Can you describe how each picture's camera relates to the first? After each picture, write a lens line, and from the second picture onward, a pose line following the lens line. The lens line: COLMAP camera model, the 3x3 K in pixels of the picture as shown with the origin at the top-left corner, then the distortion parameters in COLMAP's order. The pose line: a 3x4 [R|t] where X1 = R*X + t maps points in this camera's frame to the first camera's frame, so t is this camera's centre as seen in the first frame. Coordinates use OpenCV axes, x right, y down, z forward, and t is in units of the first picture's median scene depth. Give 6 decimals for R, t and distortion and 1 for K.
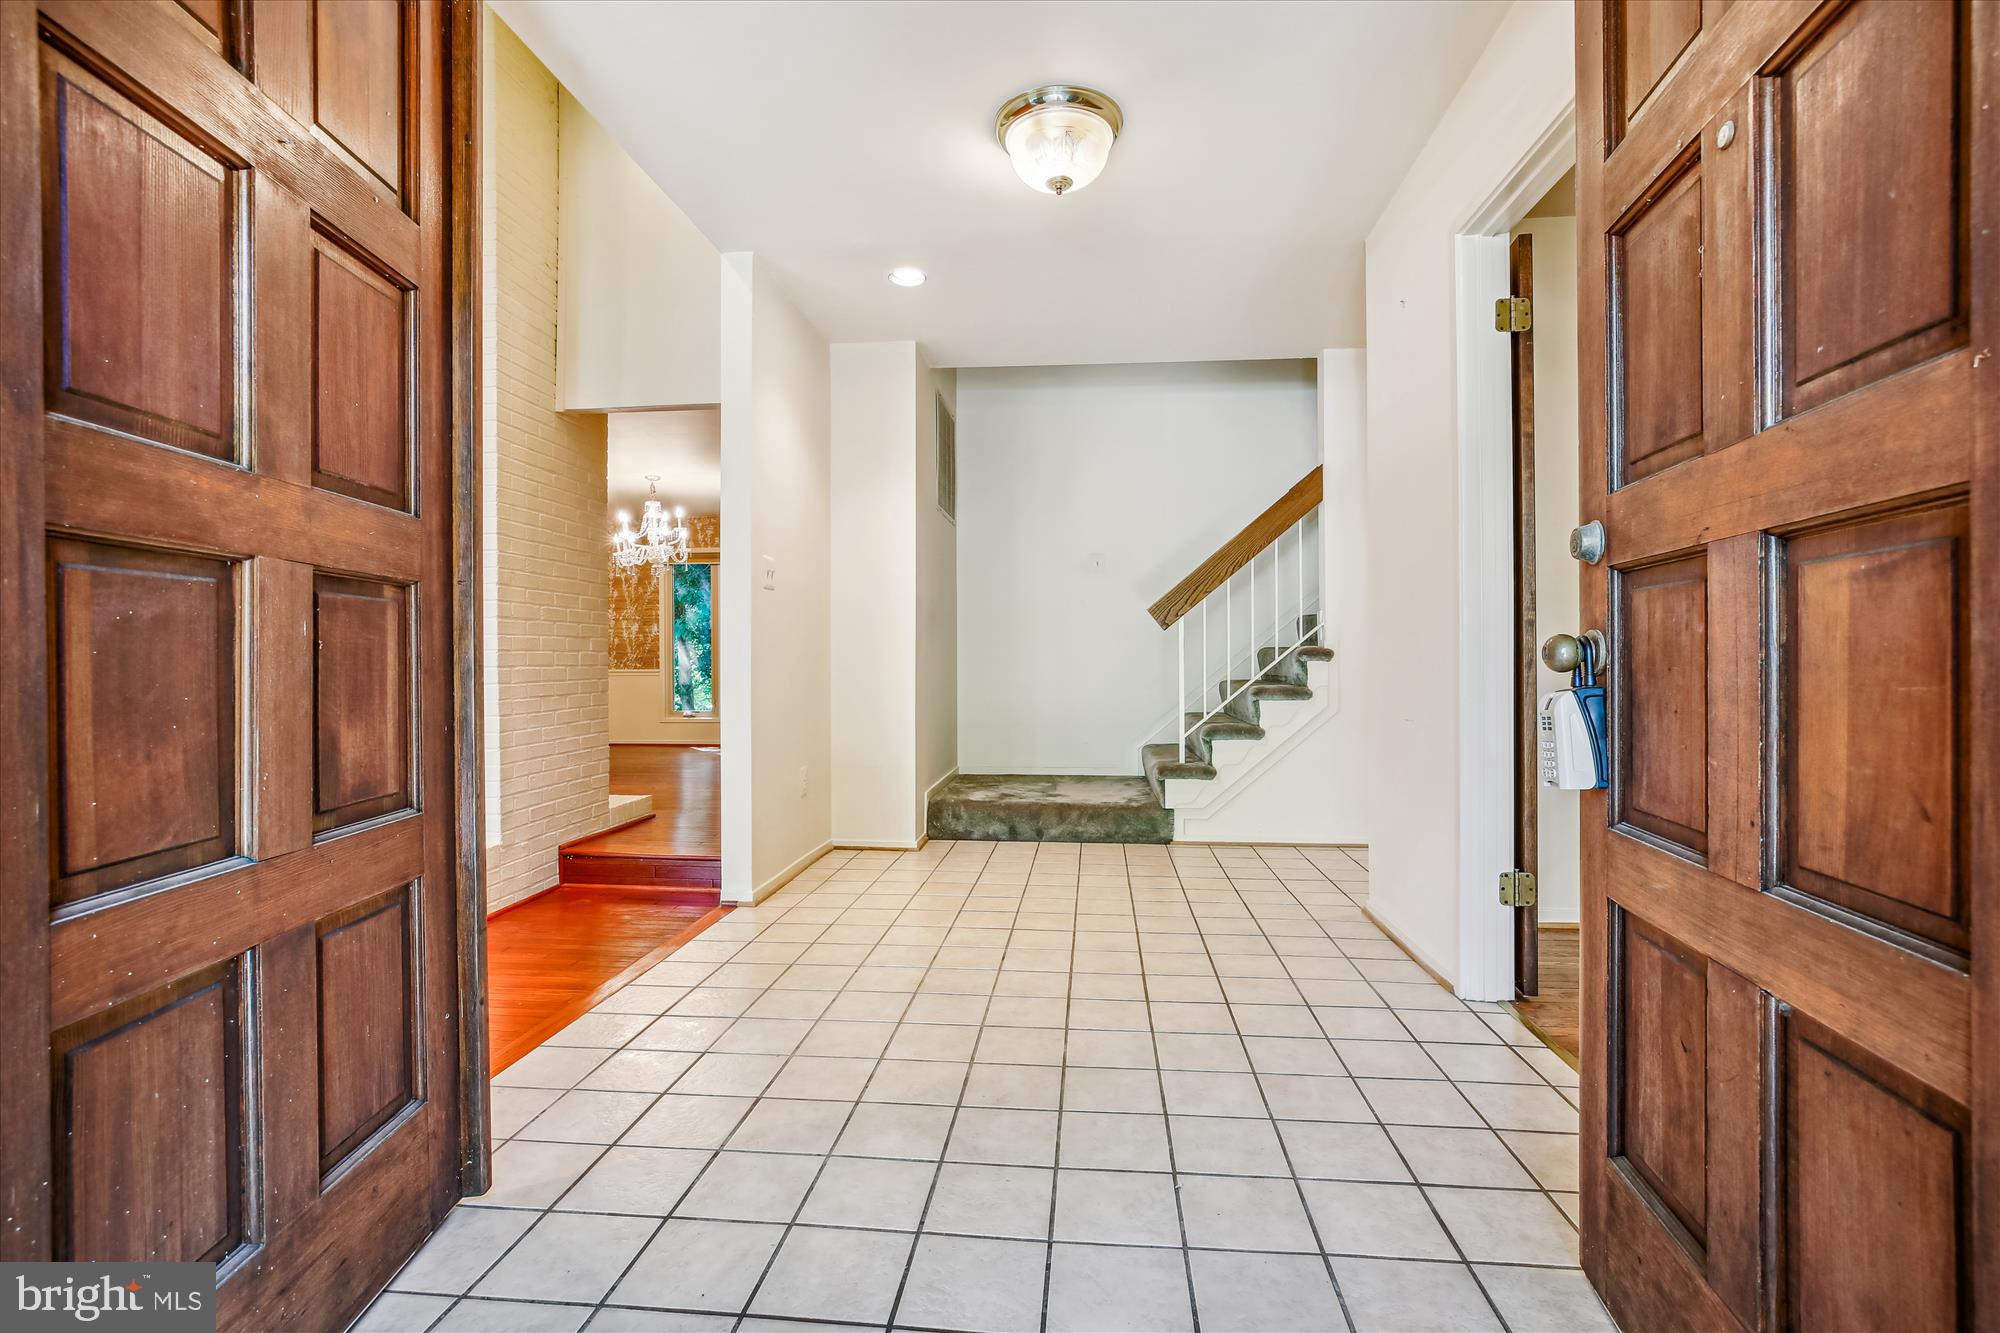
lens RADIAL K [[925.2, 0, 1003.5], [0, 925.2, 664.9], [0, 0, 1]] dist [-0.015962, 0.001591]
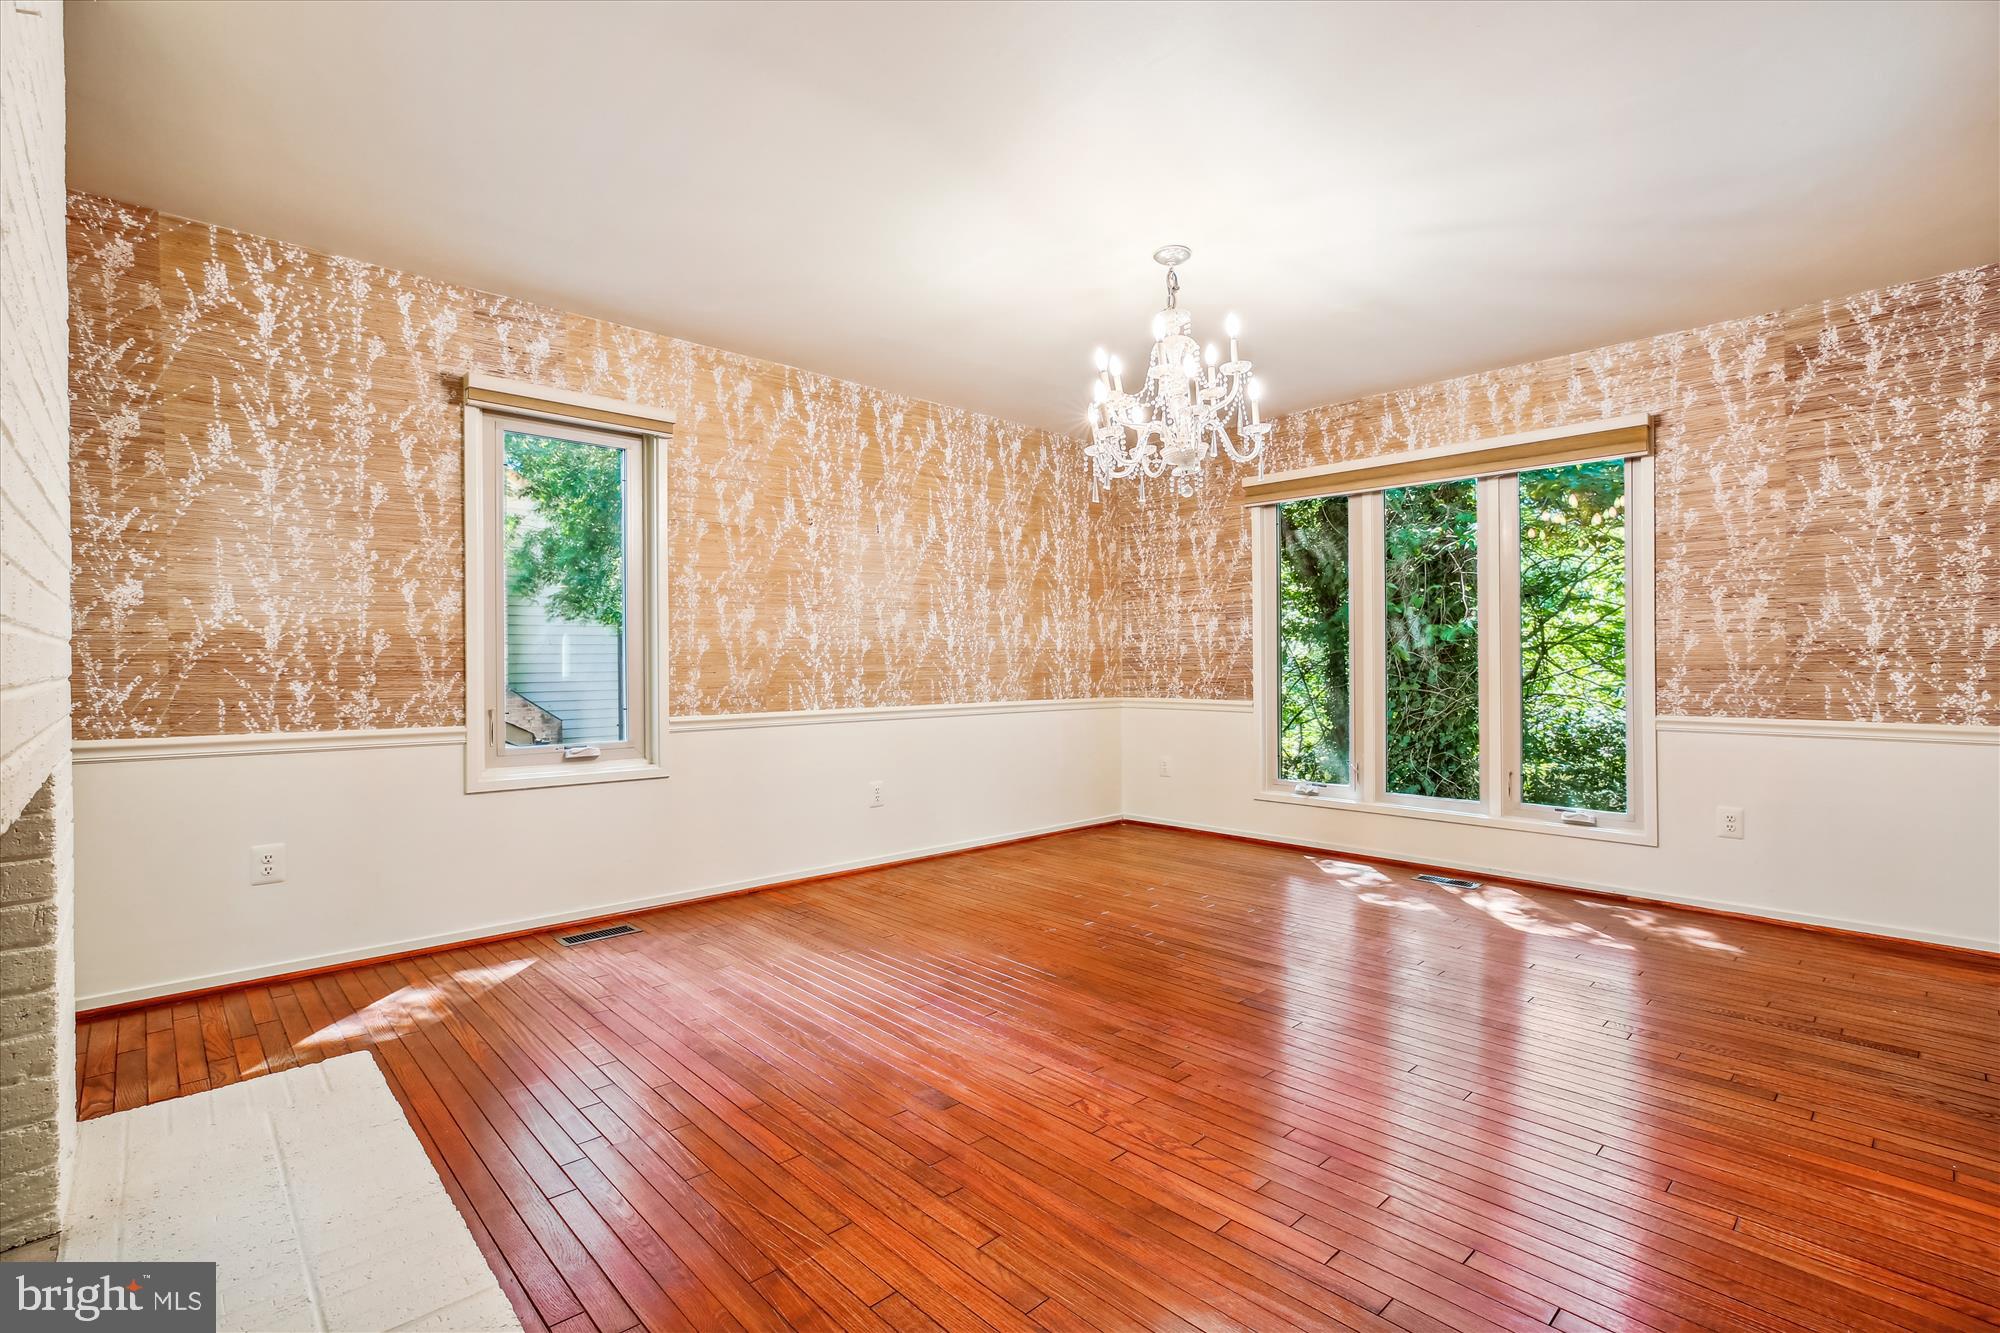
lens RADIAL K [[925.2, 0, 992.1], [0, 925.2, 665.2], [0, 0, 1]] dist [-0.015962, 0.001591]
pose [[0.765691, 0.001632, -0.643207, -0.142243], [0.000118, 0.999996, 0.002679, -0.017663], [0.643209, -0.002127, 0.765688, 0.487924]]
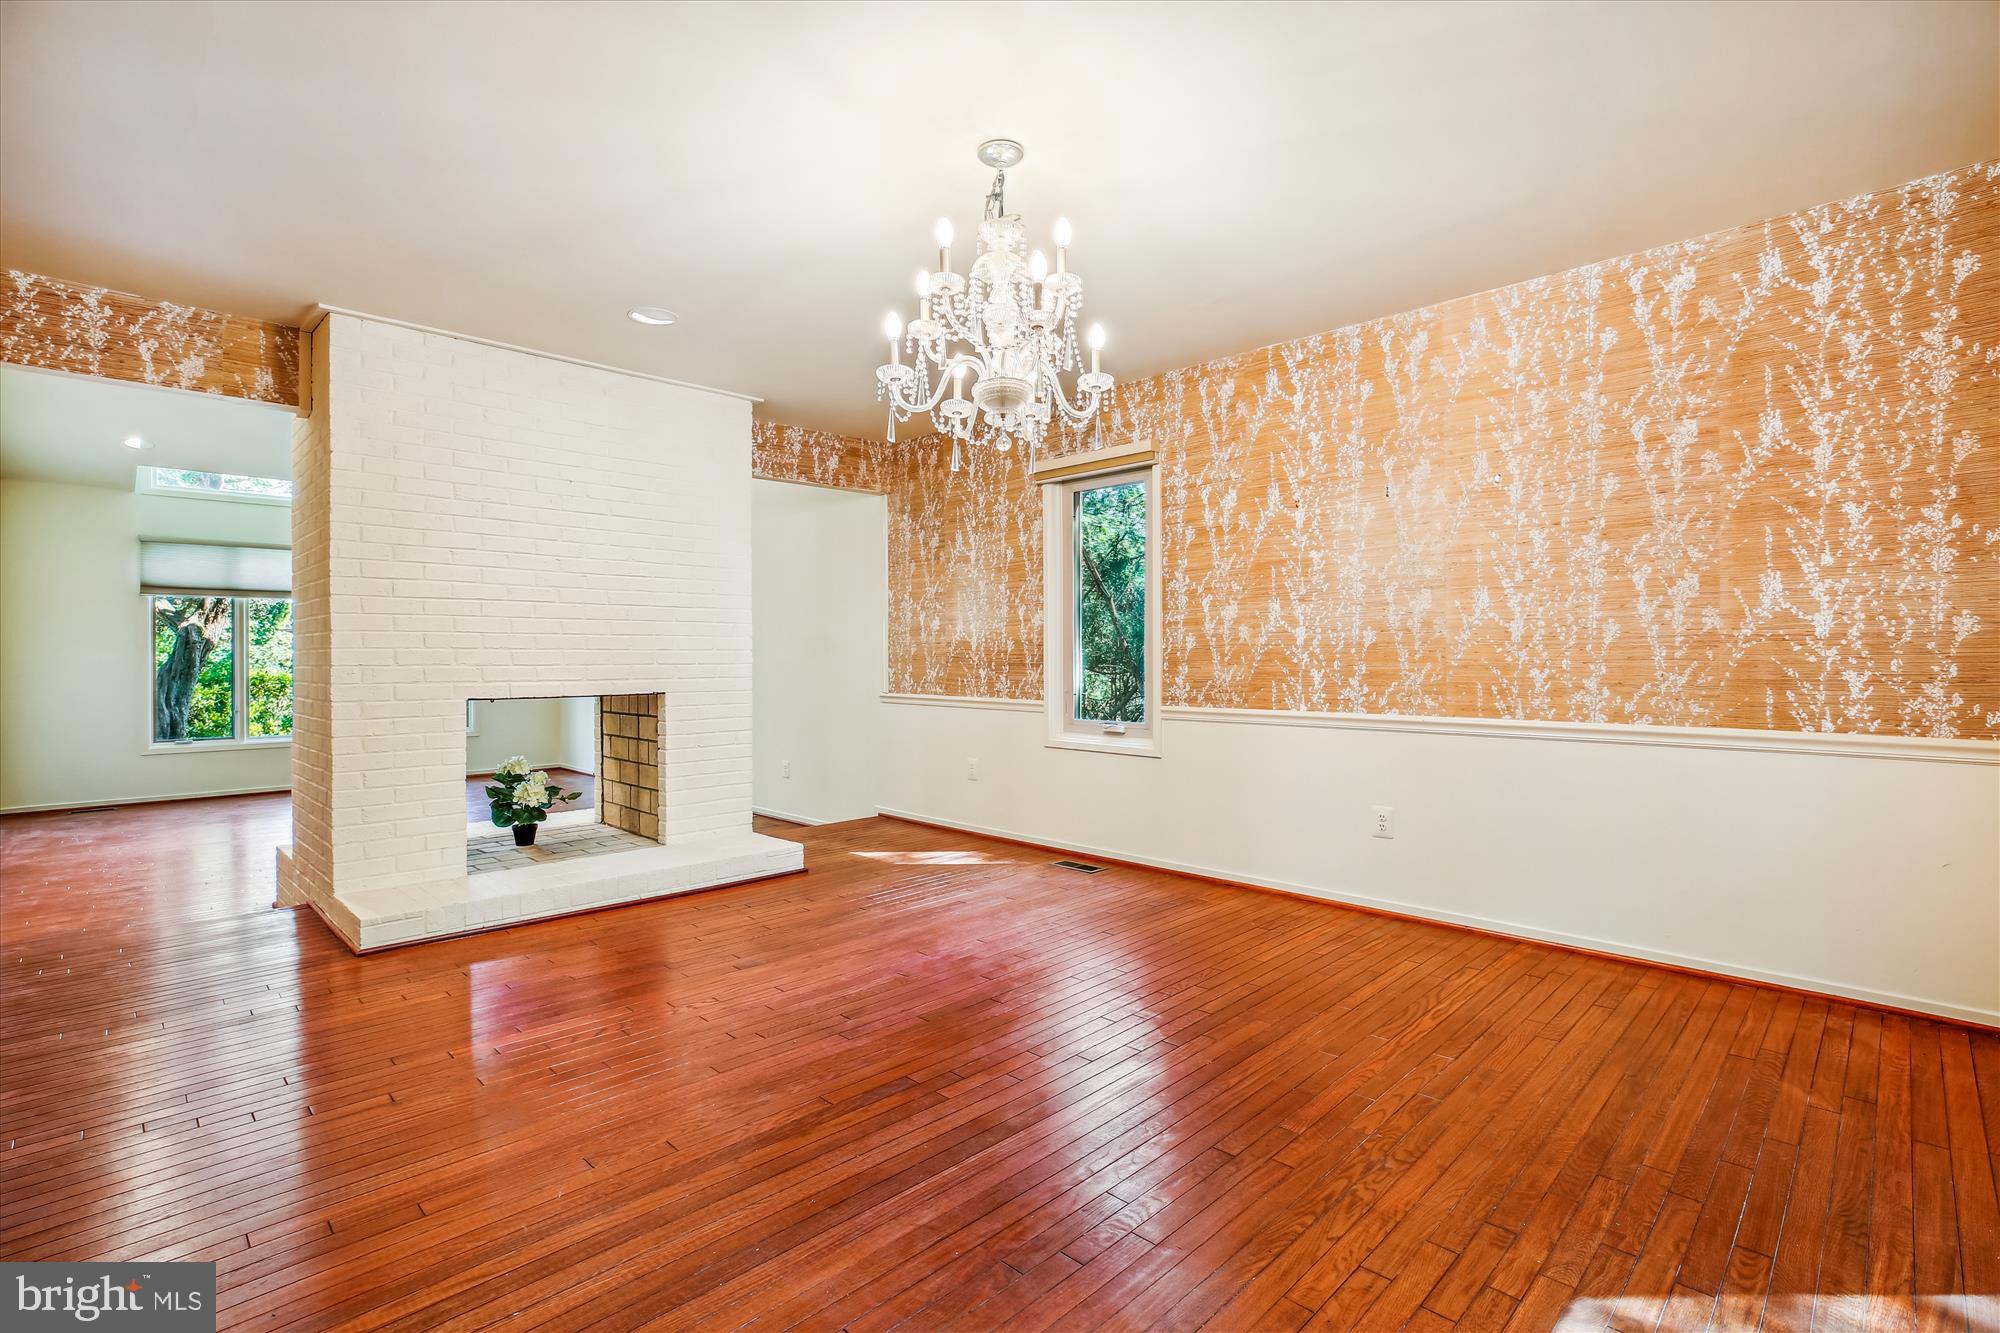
lens RADIAL K [[925.2, 0, 993.5], [0, 925.2, 650.2], [0, 0, 1]] dist [-0.015962, 0.001591]
pose [[-0.620875, 0.000755, -0.783909, -0.101787], [0.004134, 0.999989, -0.002312, -0.020591], [0.783899, -0.004676, -0.620871, 0.861933]]
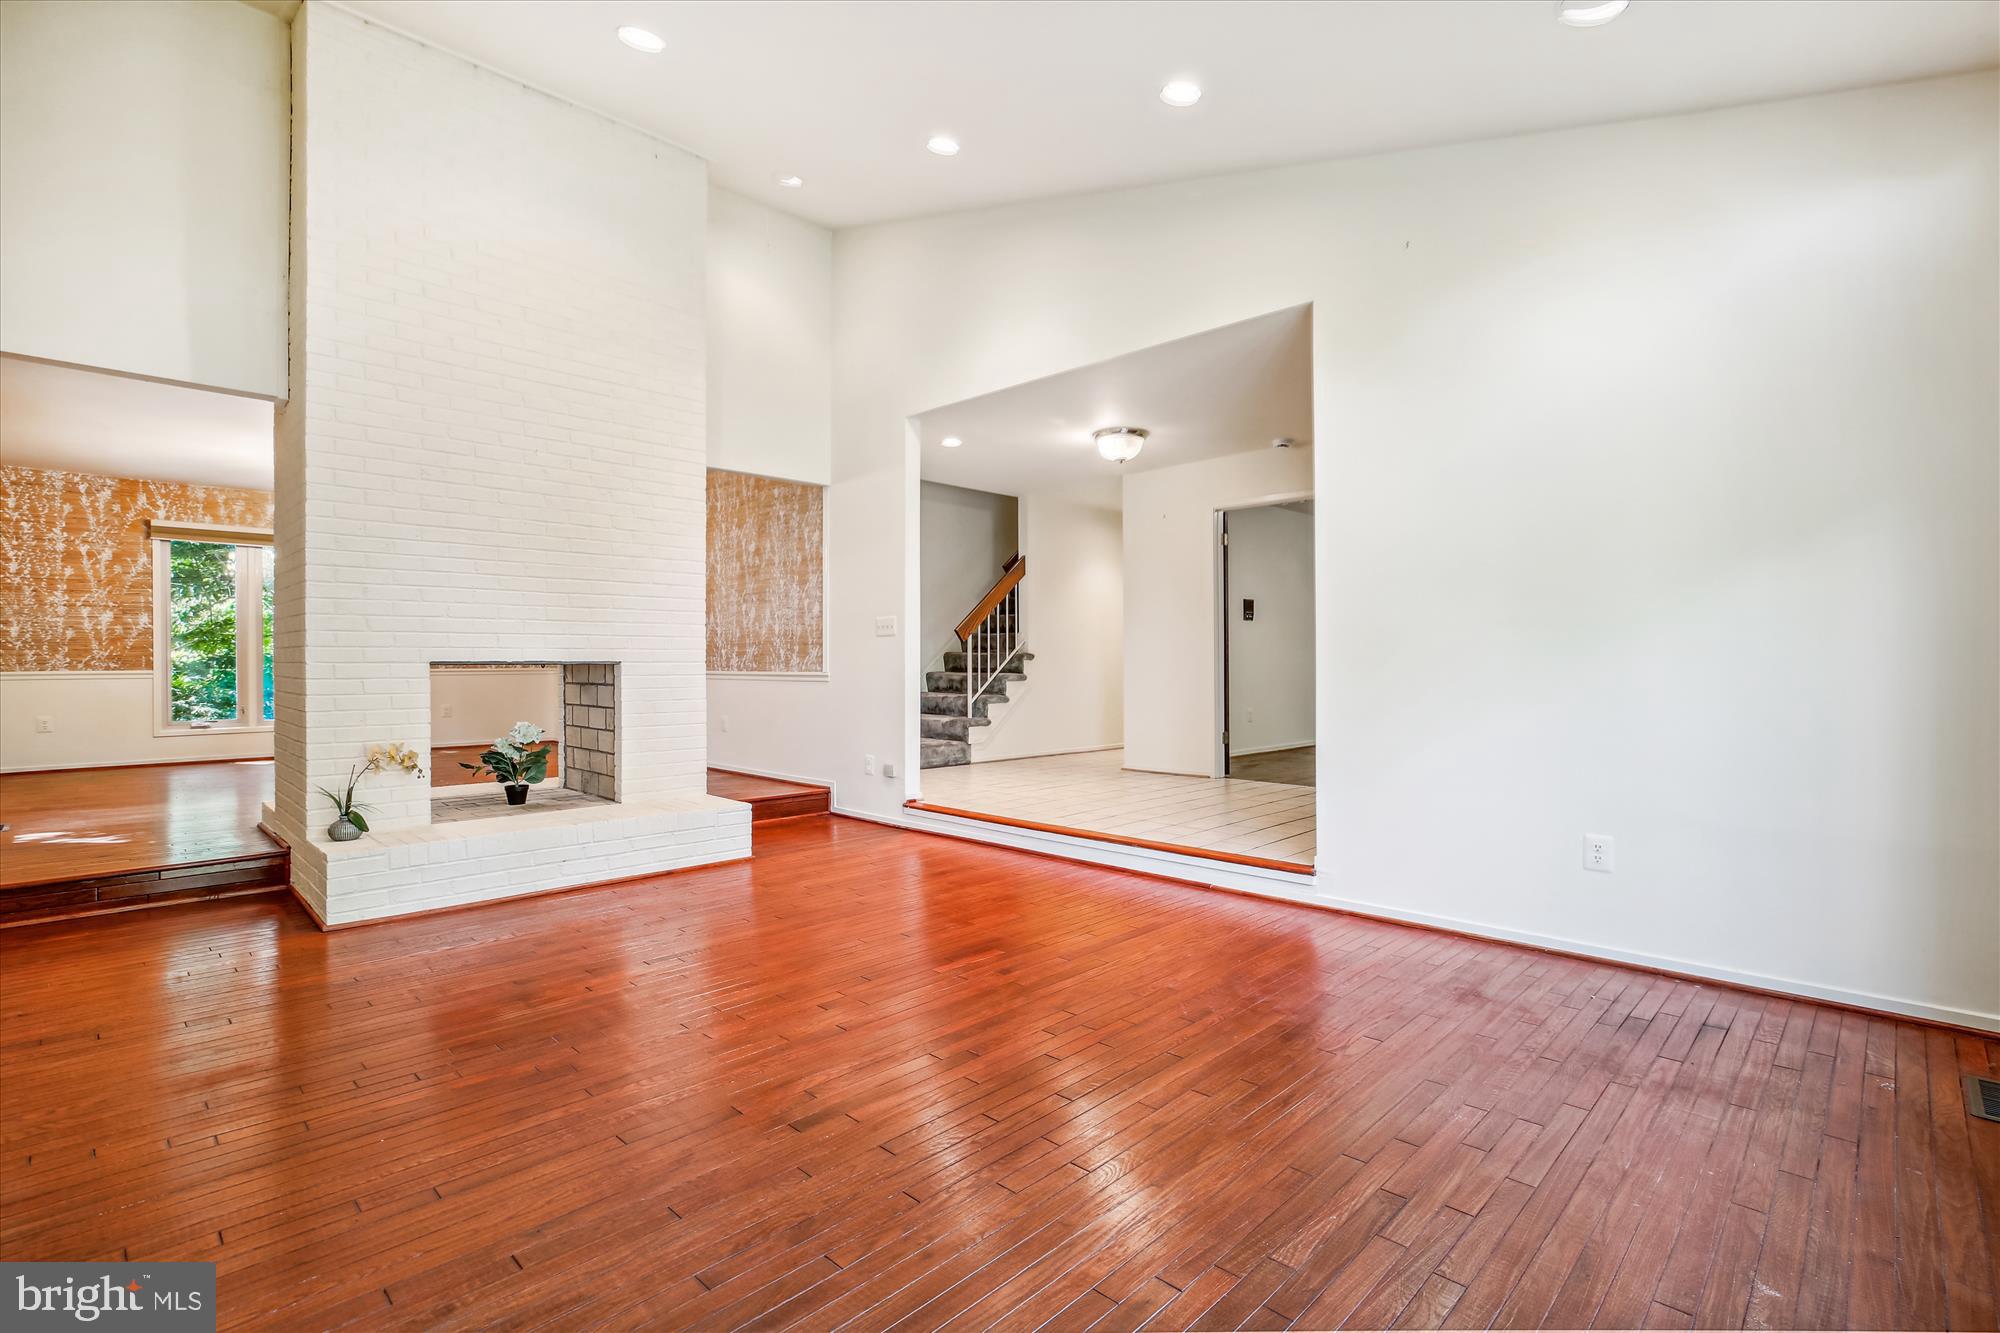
lens RADIAL K [[925.2, 0, 1005.2], [0, 925.2, 659.7], [0, 0, 1]] dist [-0.015962, 0.001591]
pose [[0.622804, -0.002273, 0.782375, -0.531307], [0.003423, 0.999994, 0.000180, -0.001997], [-0.782370, 0.002566, 0.622808, -0.067411]]
